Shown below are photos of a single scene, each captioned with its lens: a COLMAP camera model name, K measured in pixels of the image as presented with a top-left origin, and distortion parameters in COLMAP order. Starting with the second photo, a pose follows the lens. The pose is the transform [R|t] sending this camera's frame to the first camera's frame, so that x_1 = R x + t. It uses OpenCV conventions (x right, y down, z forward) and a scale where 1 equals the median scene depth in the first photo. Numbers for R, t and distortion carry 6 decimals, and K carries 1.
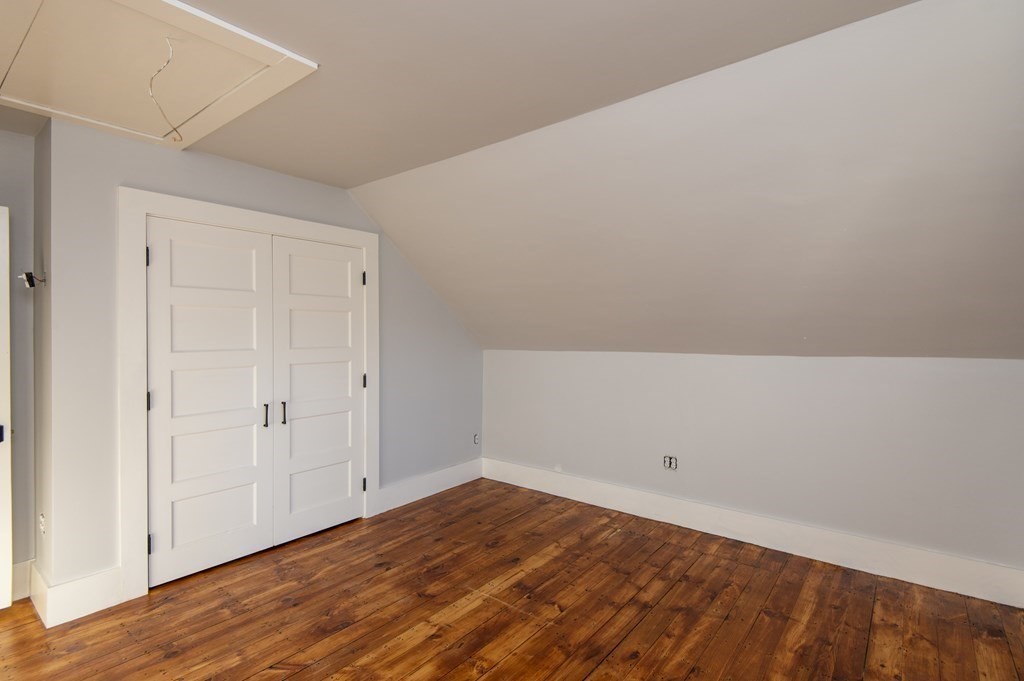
lens RADIAL K [[497.0, 0, 517.4], [0, 497.0, 336.7], [0, 0, 1]] dist [0.000582, -0.000951]
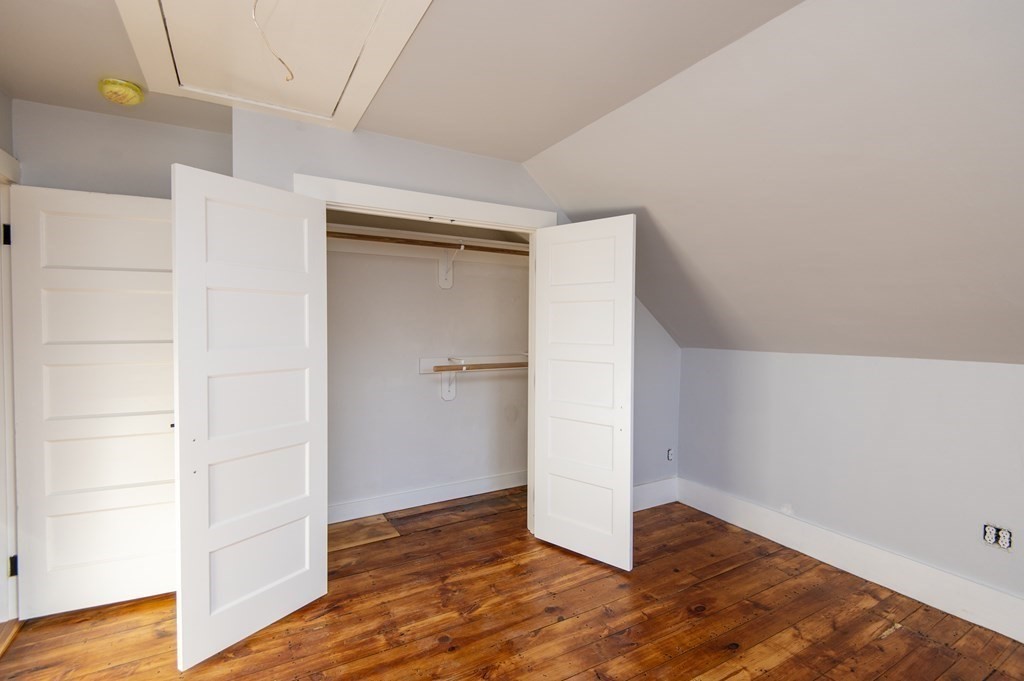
lens RADIAL K [[472.6, 0, 516.8], [0, 472.6, 337.3], [0, 0, 1]] dist [-0.002324, -0.005287]
pose [[0.929058, 0.015772, -0.369599, -0.047201], [-0.008534, 0.999739, 0.021211, -0.005481], [0.369836, -0.016552, 0.928949, 0.253699]]
